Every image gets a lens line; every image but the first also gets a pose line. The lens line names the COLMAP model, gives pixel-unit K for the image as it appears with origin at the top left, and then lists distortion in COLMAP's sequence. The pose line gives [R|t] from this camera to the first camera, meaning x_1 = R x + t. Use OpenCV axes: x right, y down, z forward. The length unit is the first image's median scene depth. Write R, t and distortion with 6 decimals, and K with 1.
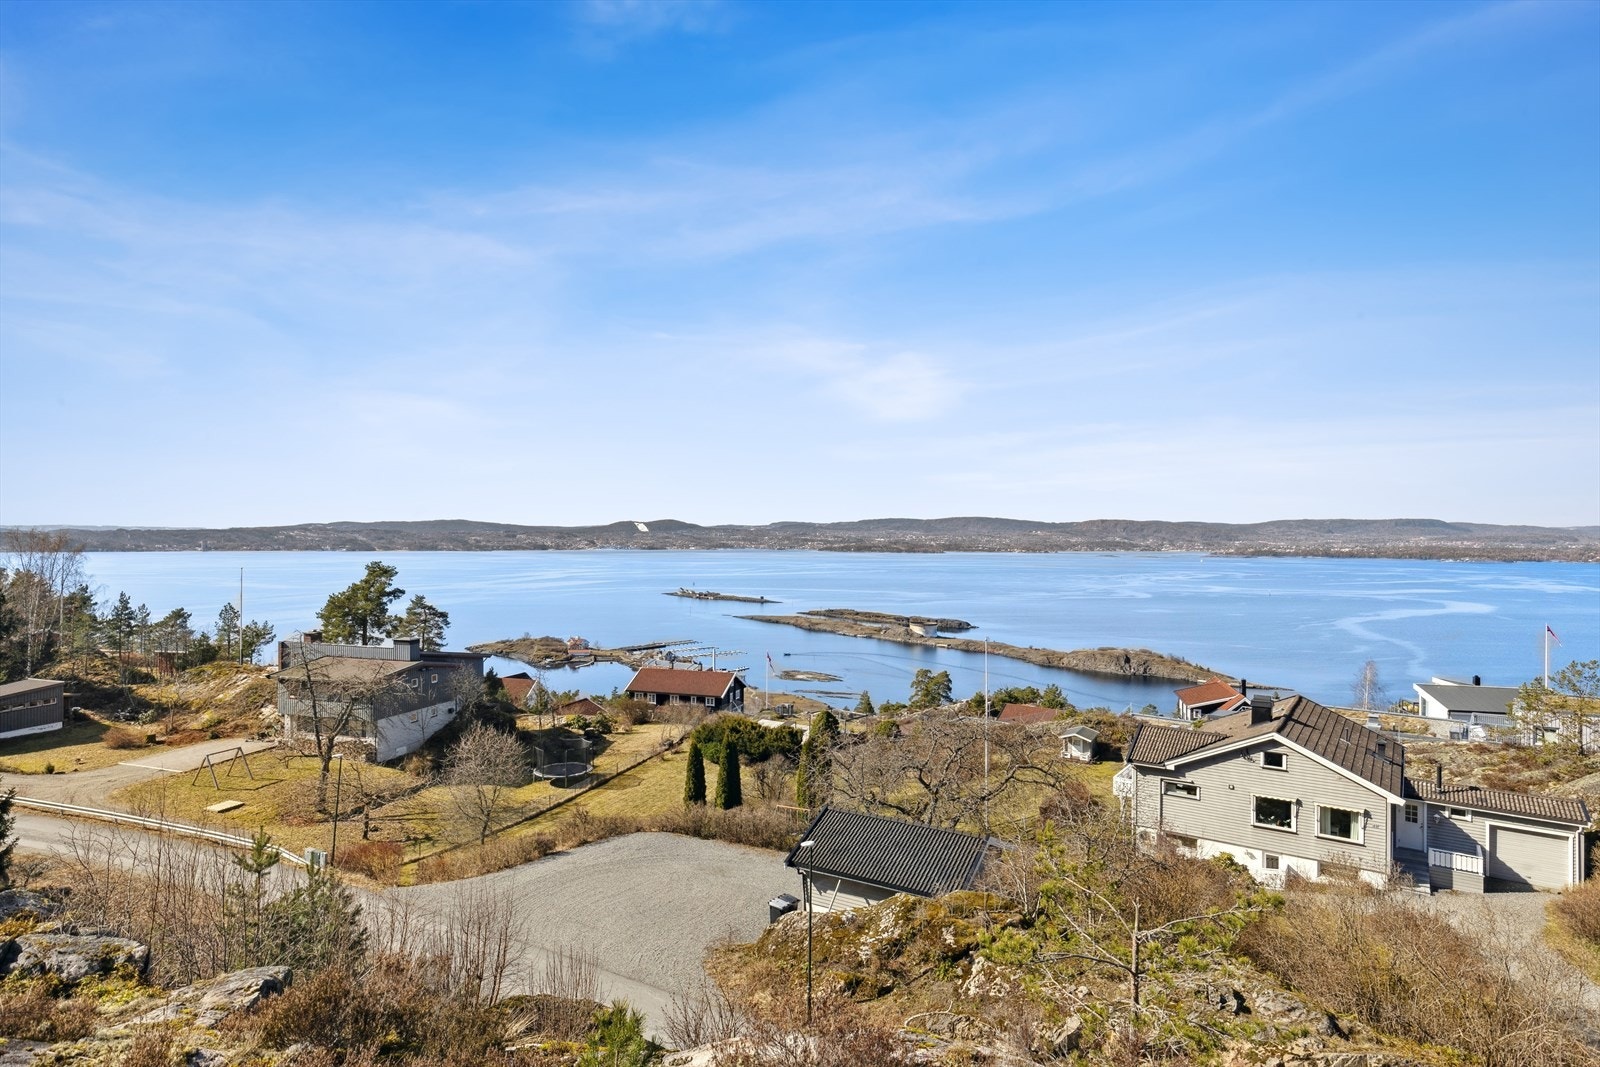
lens RADIAL K [[849.9, 0, 797.1], [0, 849.9, 556.3], [0, 0, 1]] dist [0.002297, 0.000975]
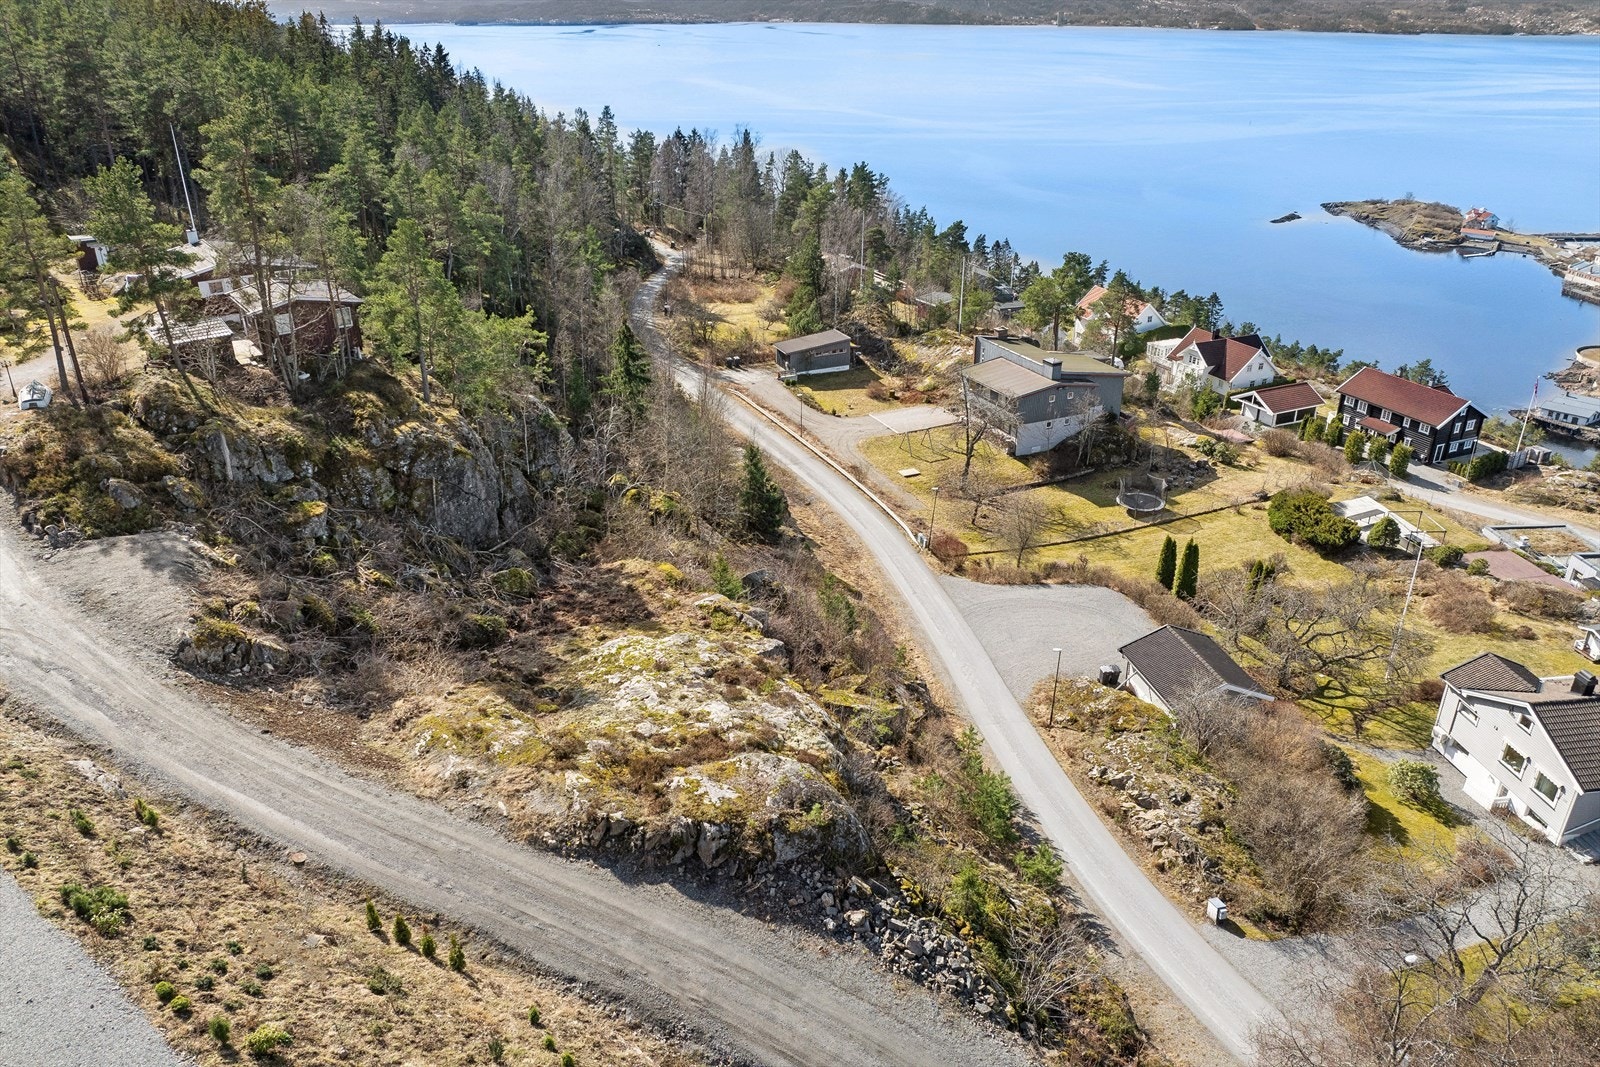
lens RADIAL K [[1126.4, 0, 803.1], [0, 1126.4, 571.1], [0, 0, 1]] dist [-0.028137, -0.009131]
pose [[0.686428, 0.324862, -0.650601, 0.469818], [-0.008331, 0.898123, 0.439666, -0.360484], [0.727150, -0.296379, 0.619203, -0.362268]]
